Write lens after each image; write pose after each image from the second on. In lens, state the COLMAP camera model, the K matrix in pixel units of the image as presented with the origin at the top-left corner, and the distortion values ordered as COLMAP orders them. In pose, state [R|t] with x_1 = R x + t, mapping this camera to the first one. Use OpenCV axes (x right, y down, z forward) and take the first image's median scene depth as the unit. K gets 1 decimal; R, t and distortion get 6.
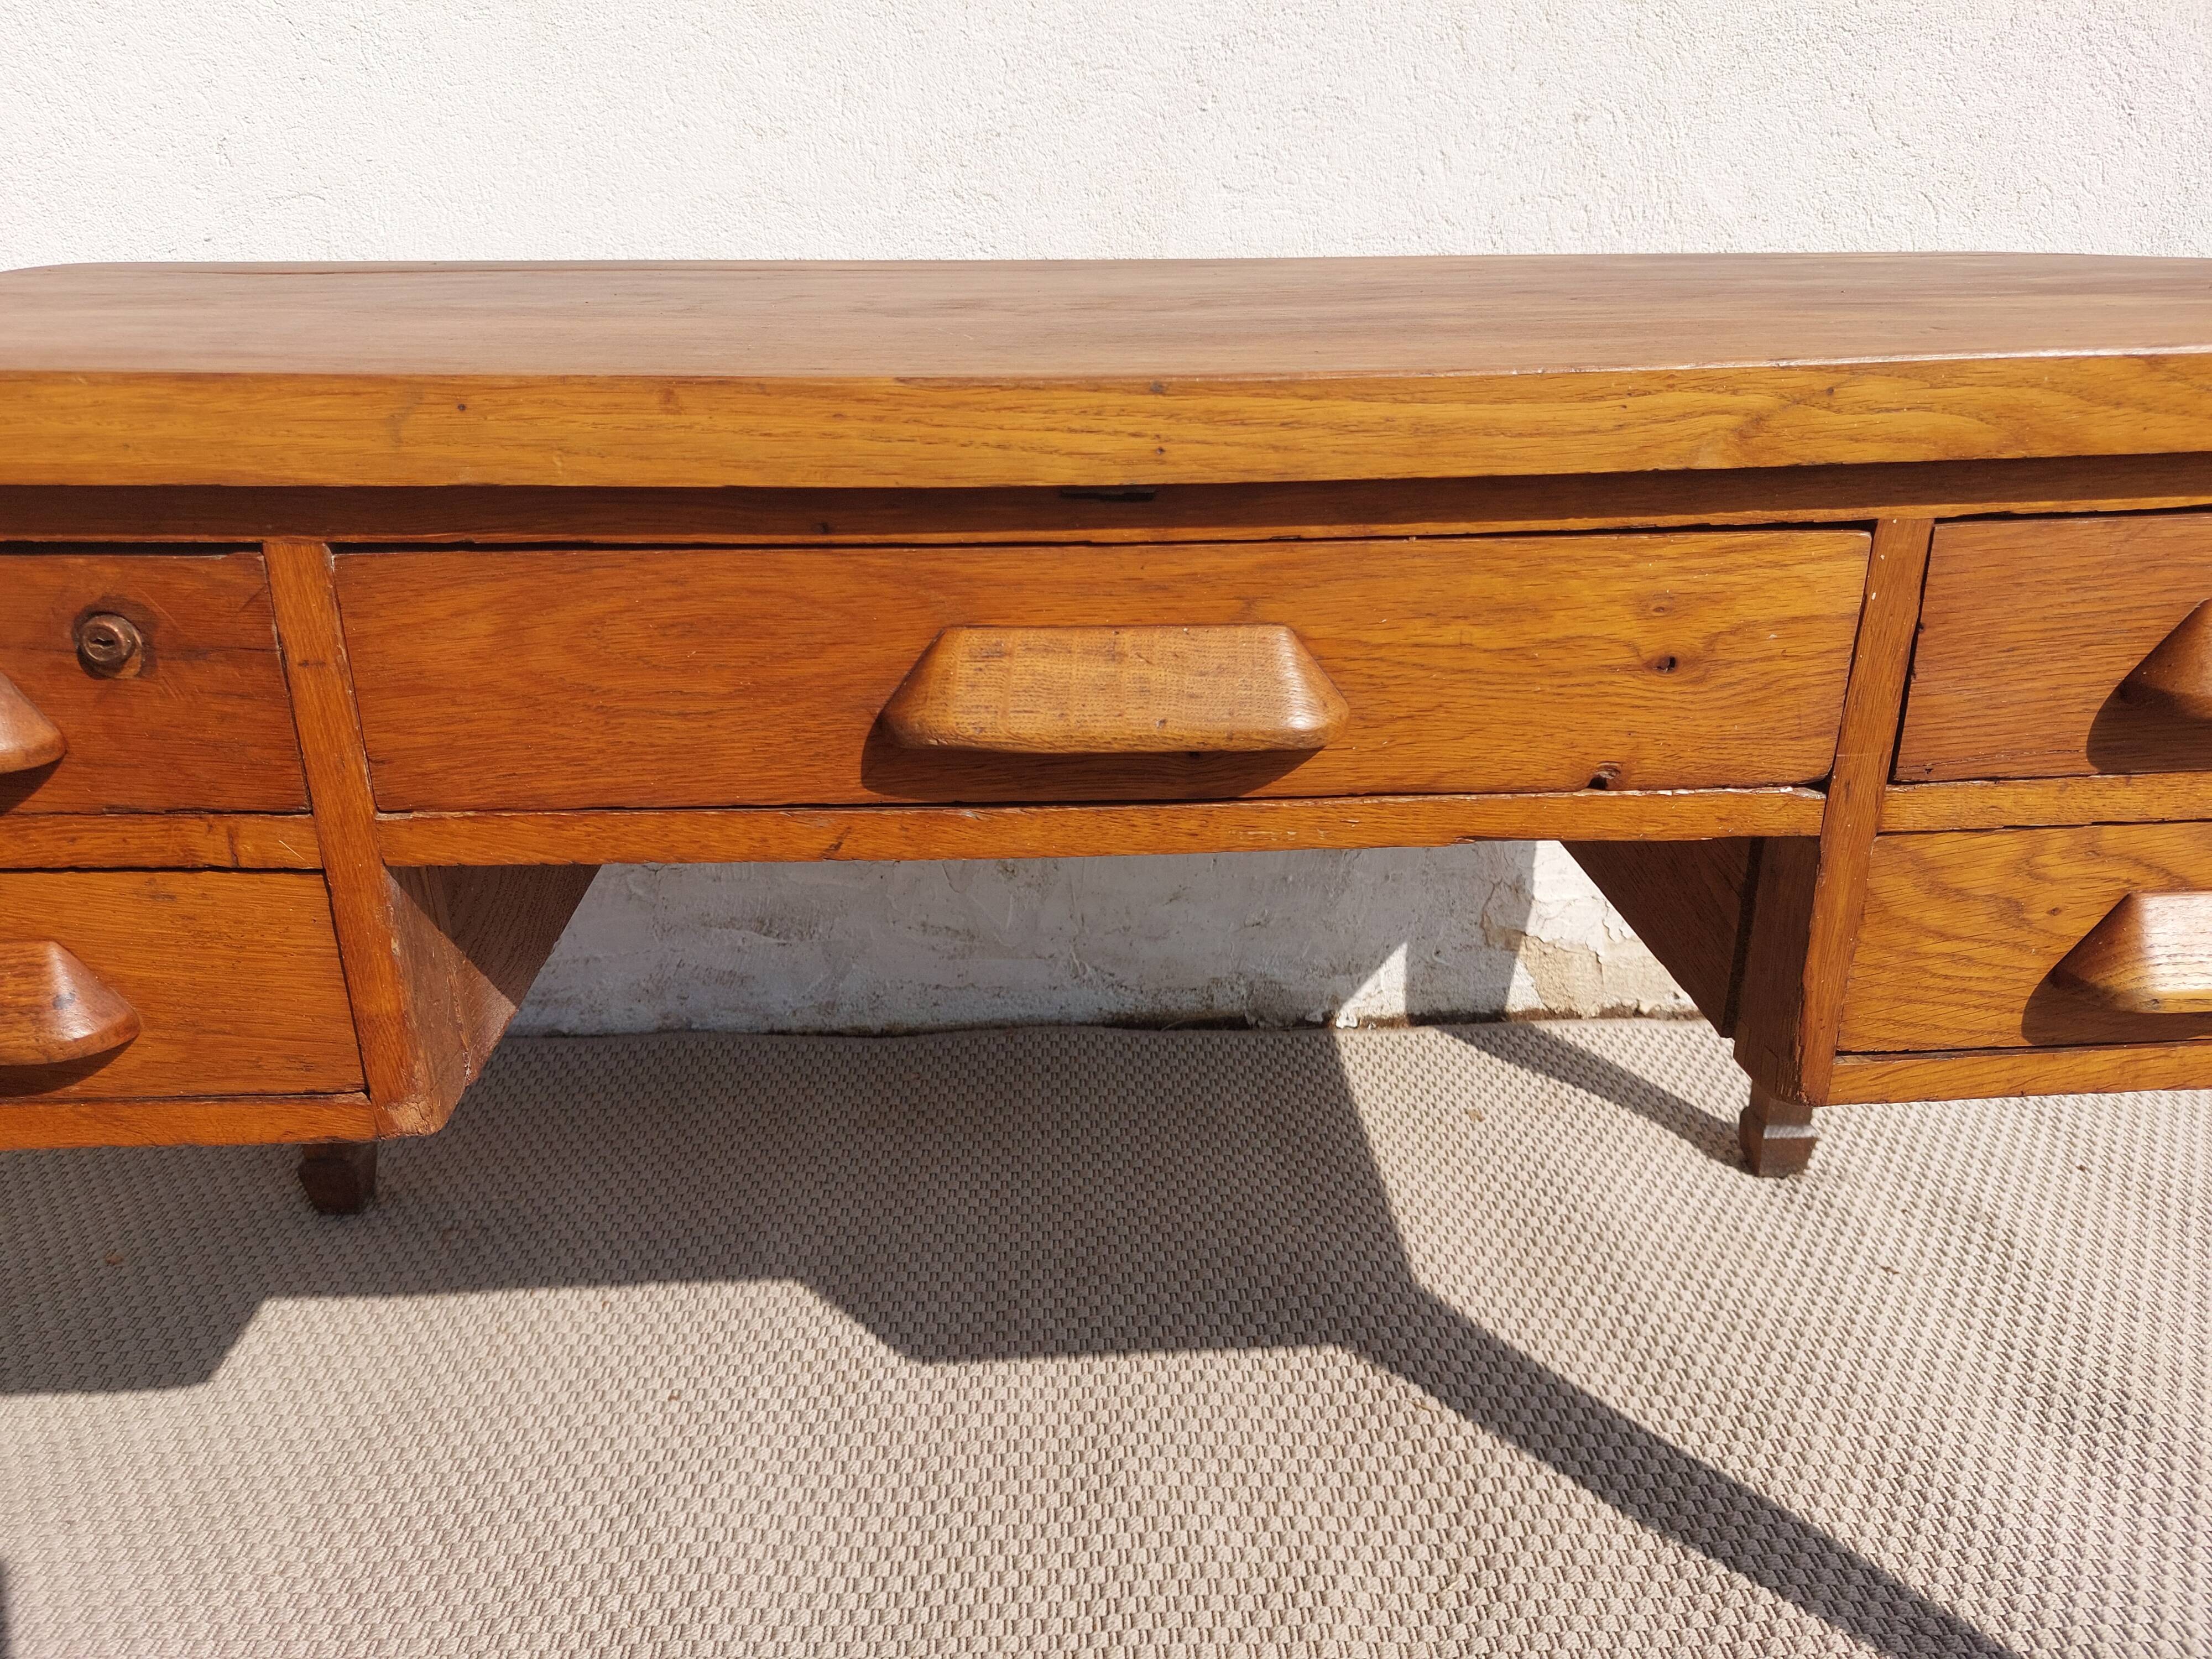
lens RADIAL K [[1623.4, 0, 1083.5], [0, 1623.4, 822.0], [0, 0, 1]] dist [0.053343, -0.067423]
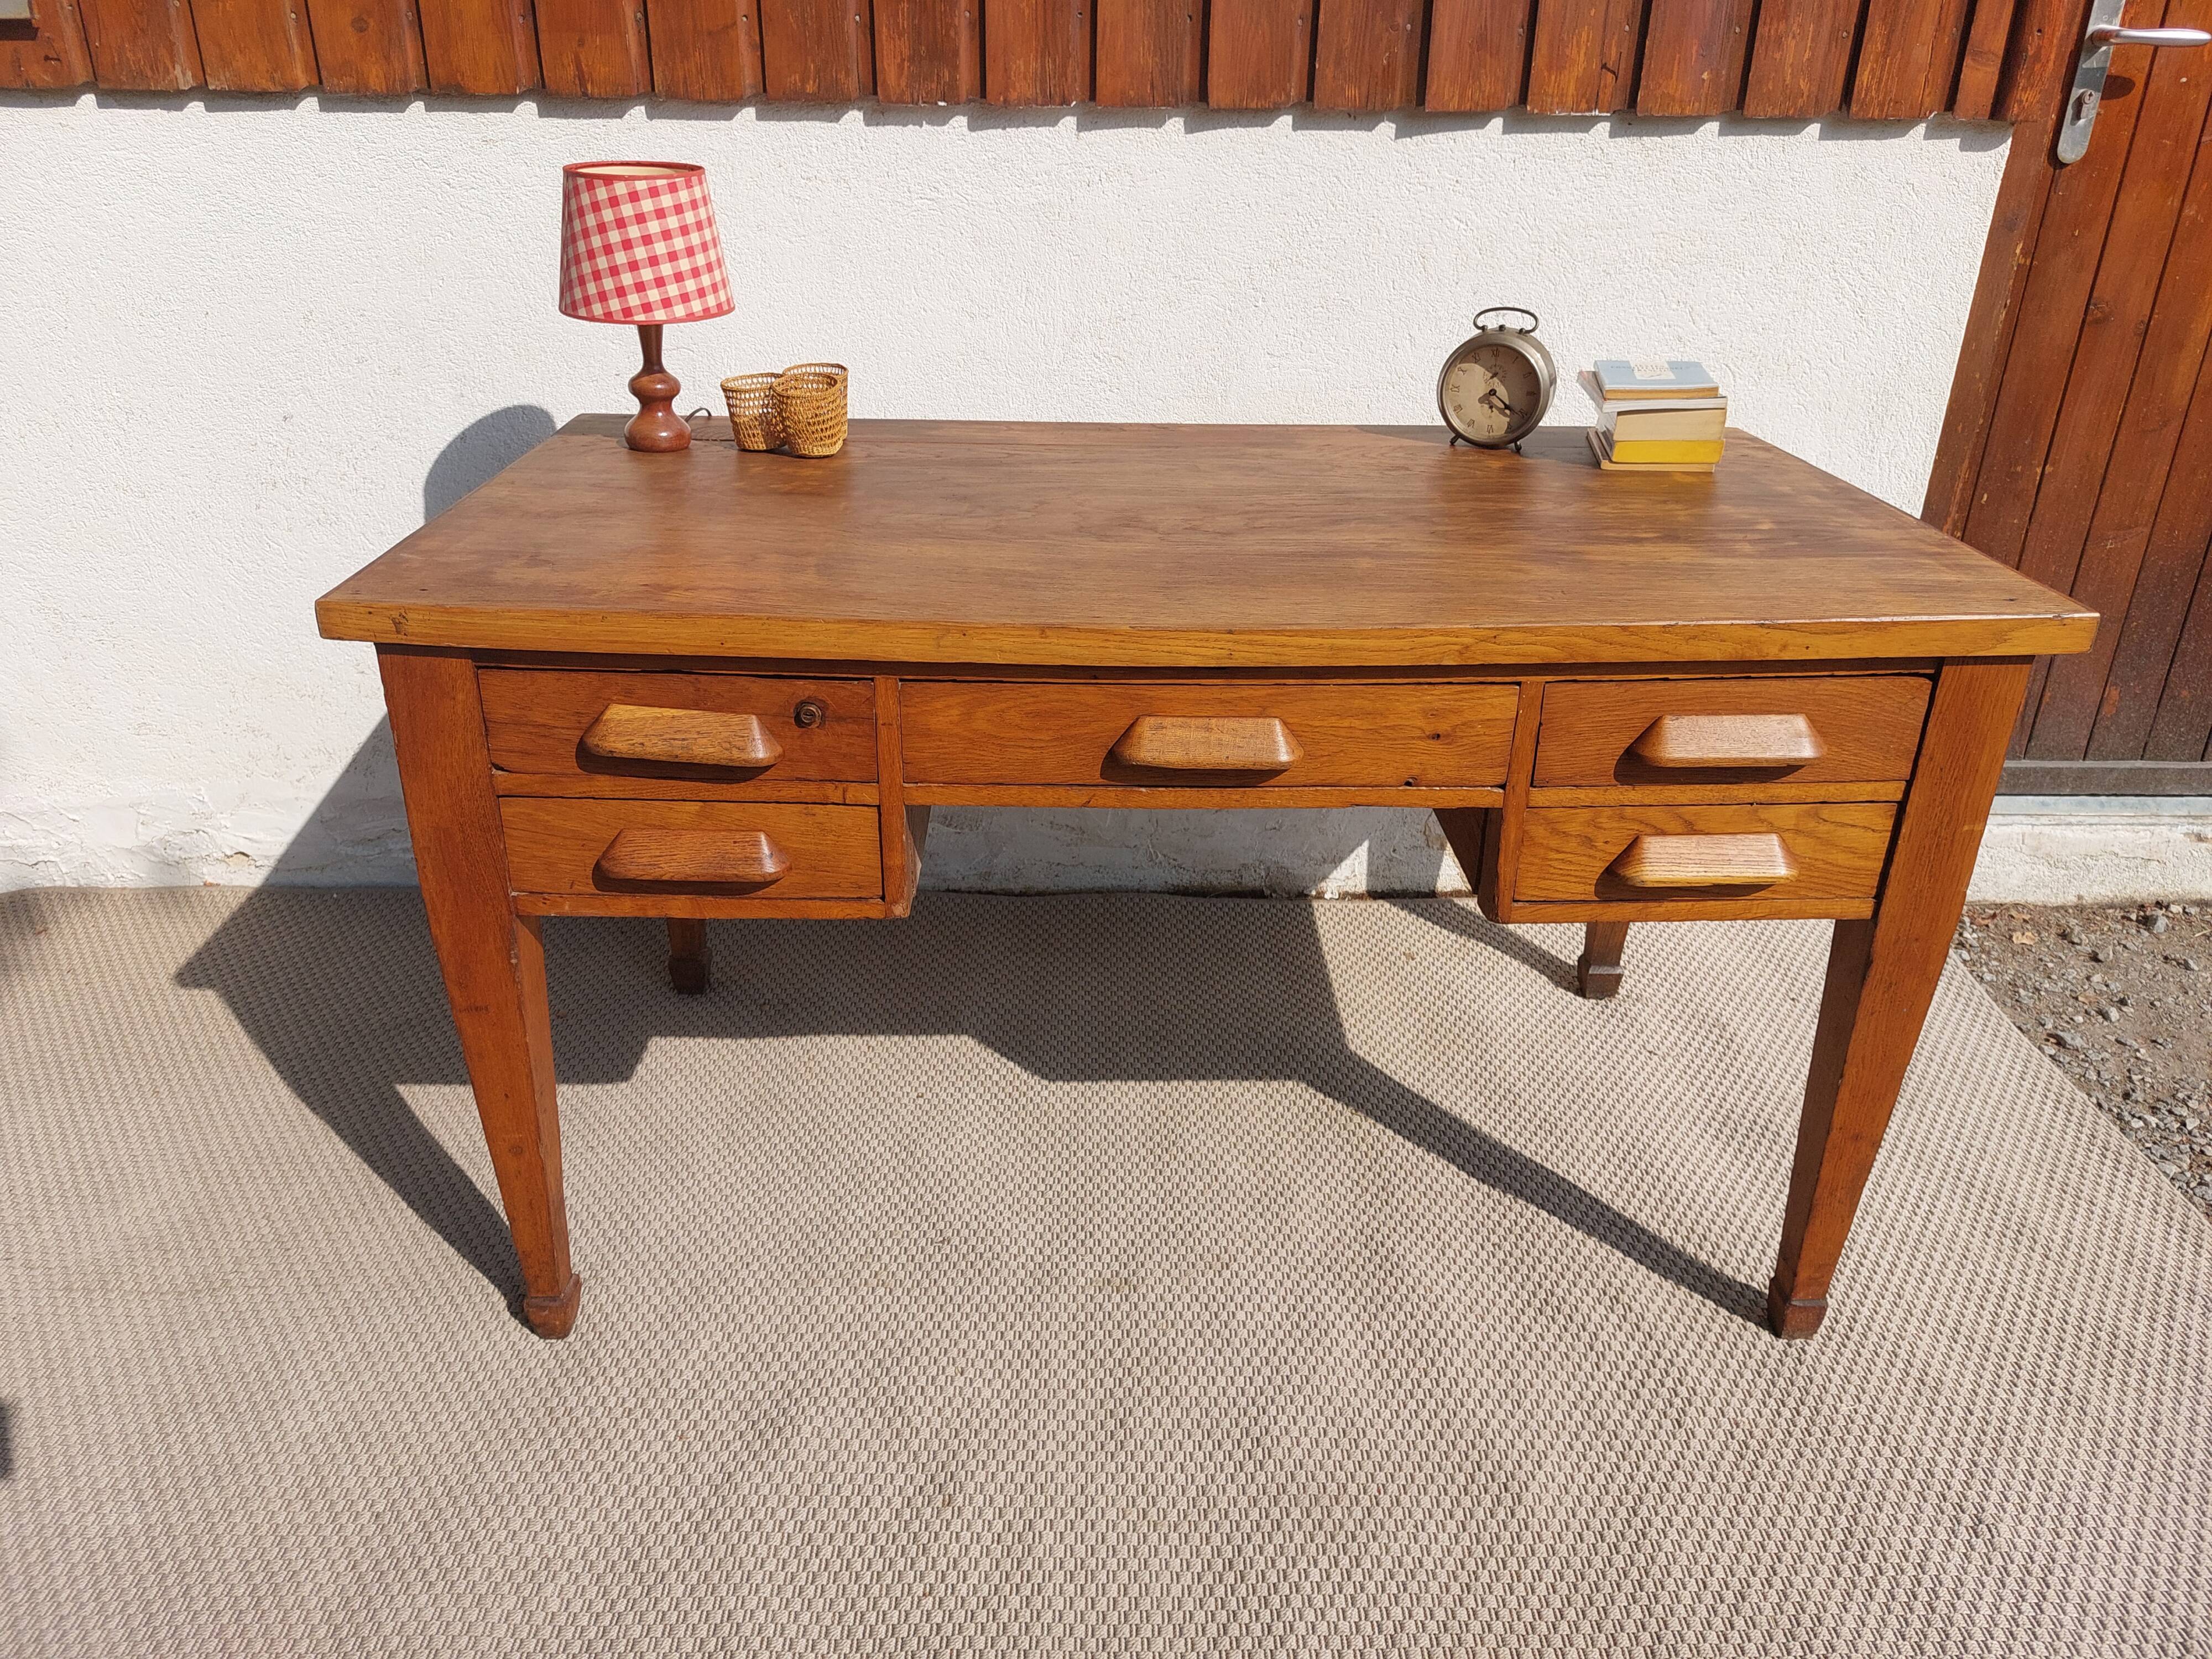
lens RADIAL K [[1623.4, 0, 1096.1], [0, 1623.4, 831.8], [0, 0, 1]] dist [0.053343, -0.067423]
pose [[0.999555, 0.028161, -0.009802, -0.115470], [-0.027331, 0.996696, 0.076482, -0.122846], [0.011923, -0.076180, 0.997023, -1.376098]]
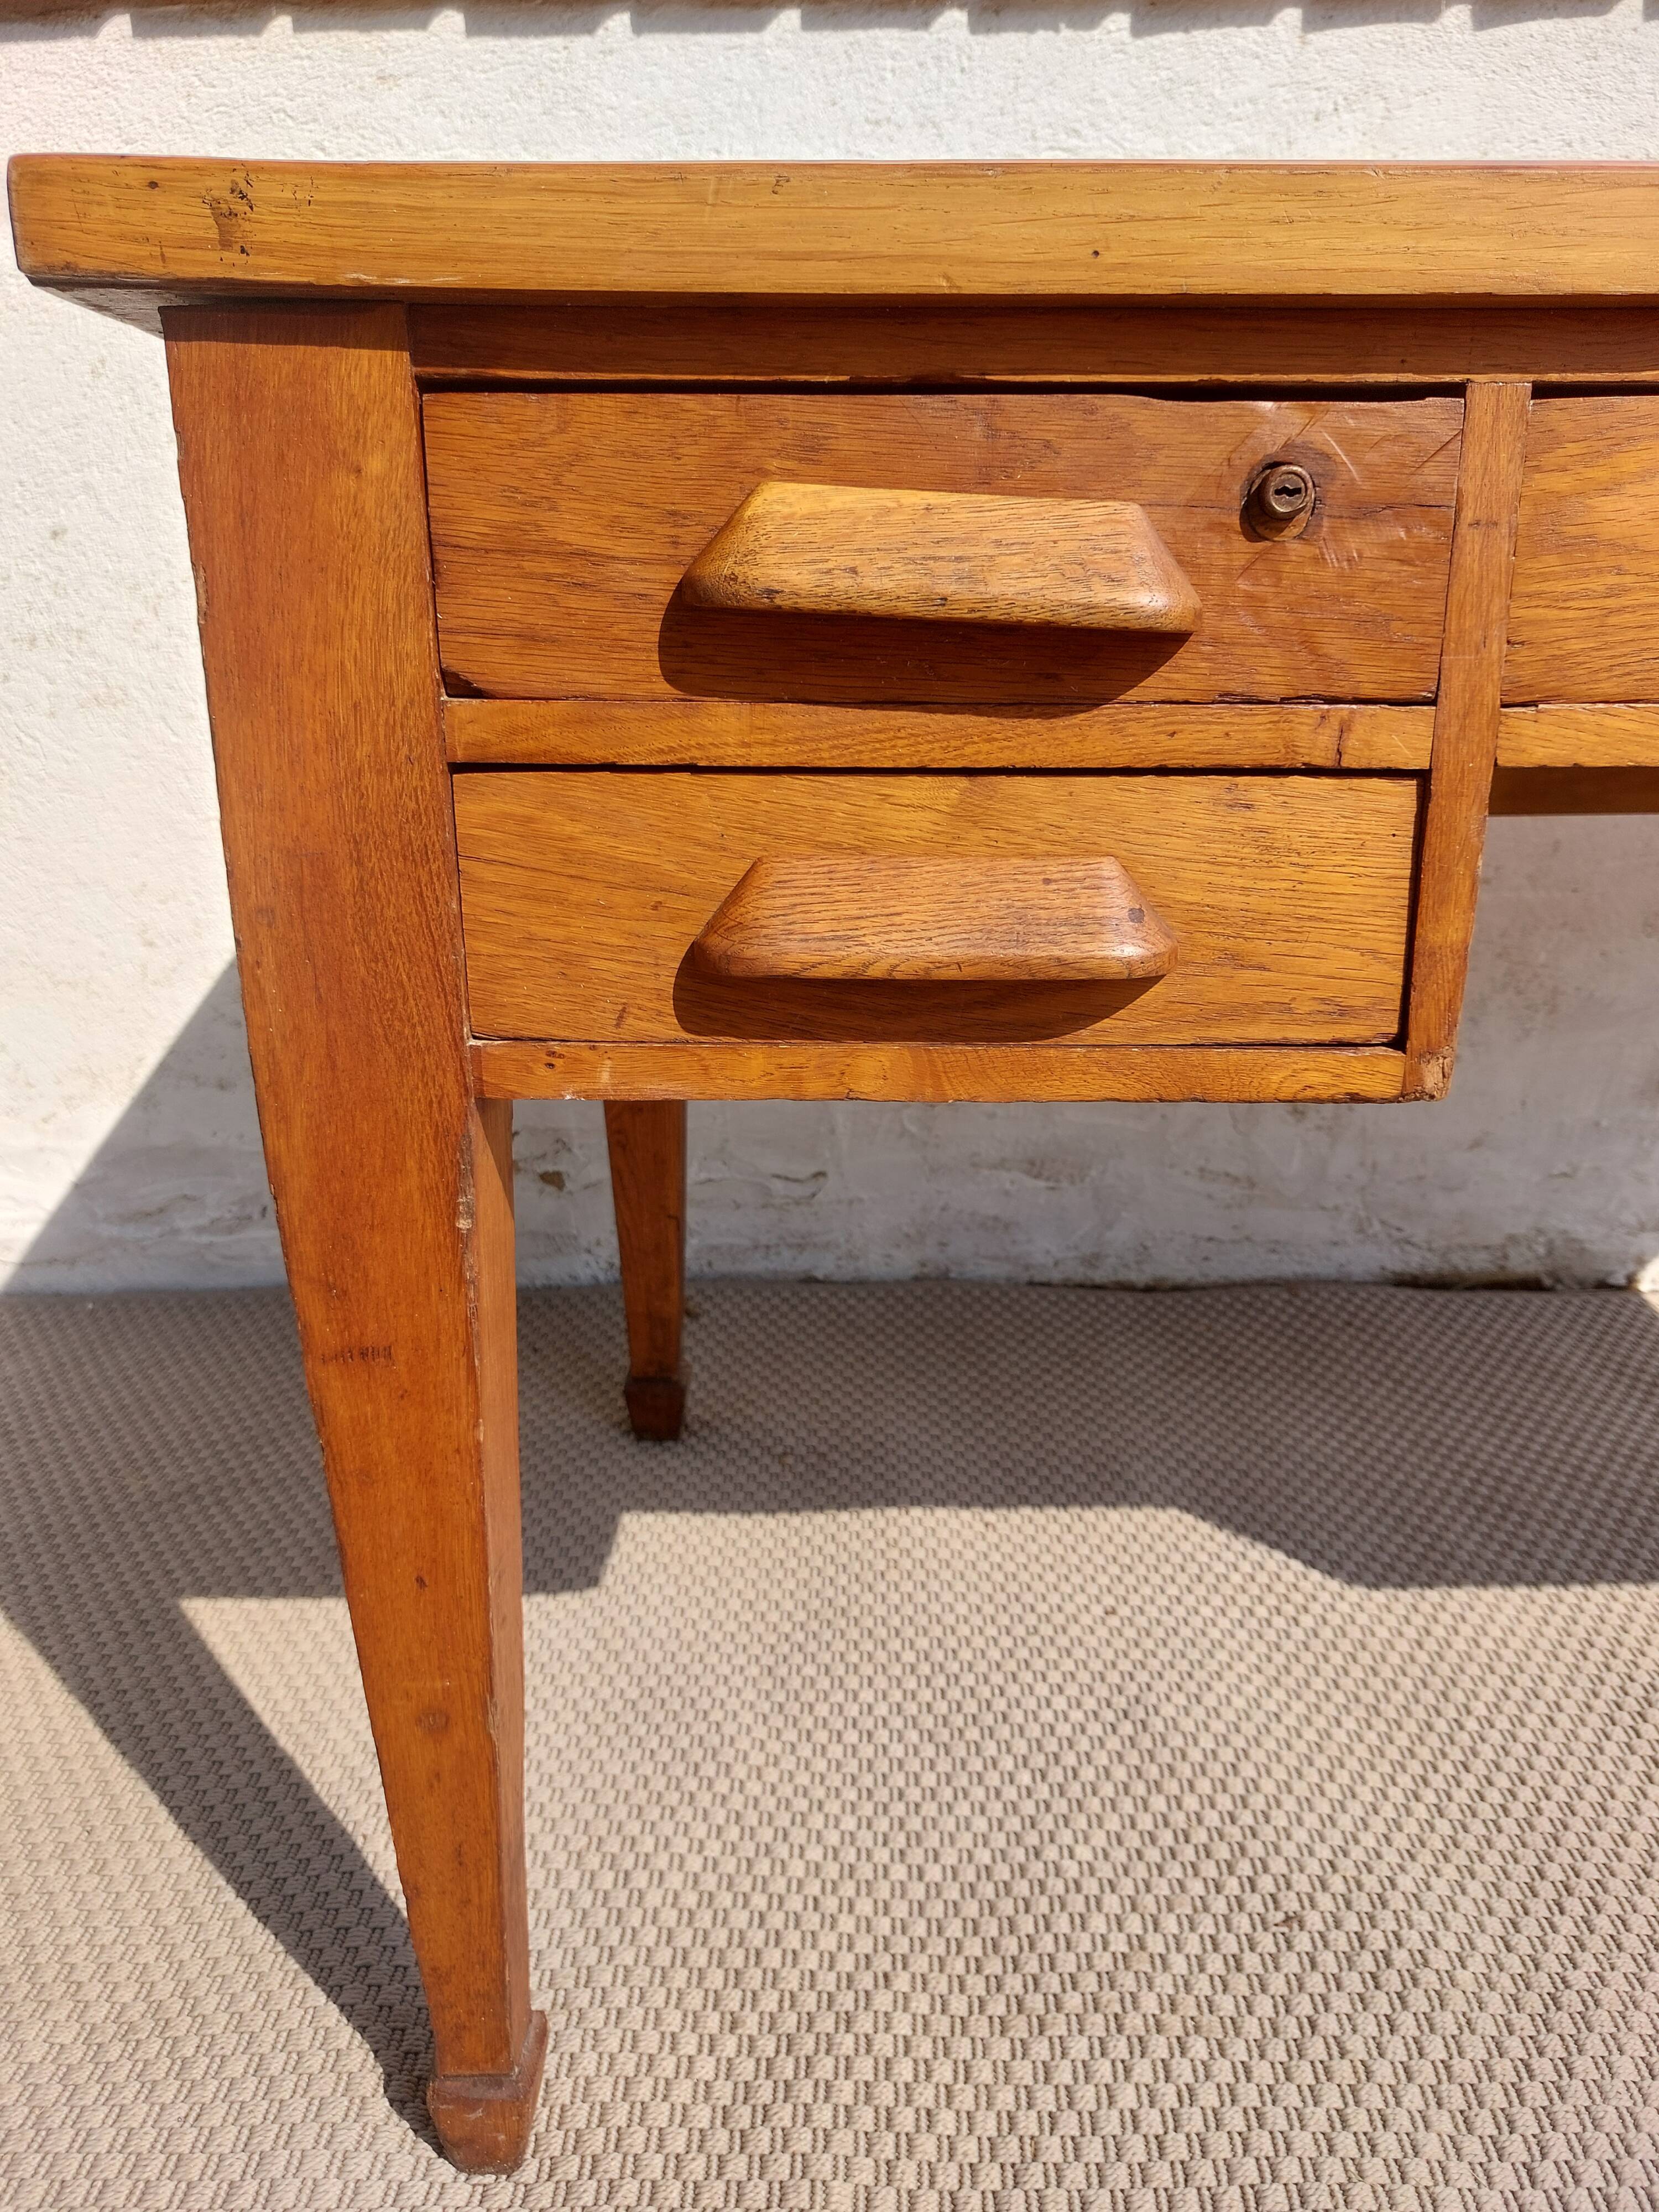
lens RADIAL K [[1623.4, 0, 834.5], [0, 1623.4, 1090.7], [0, 0, 1]] dist [0.053343, -0.067423]
pose [[0.998872, 0.005833, -0.047129, -0.744282], [-0.010018, 0.995977, -0.089051, 0.290309], [0.046420, 0.089423, 0.994911, 0.083271]]
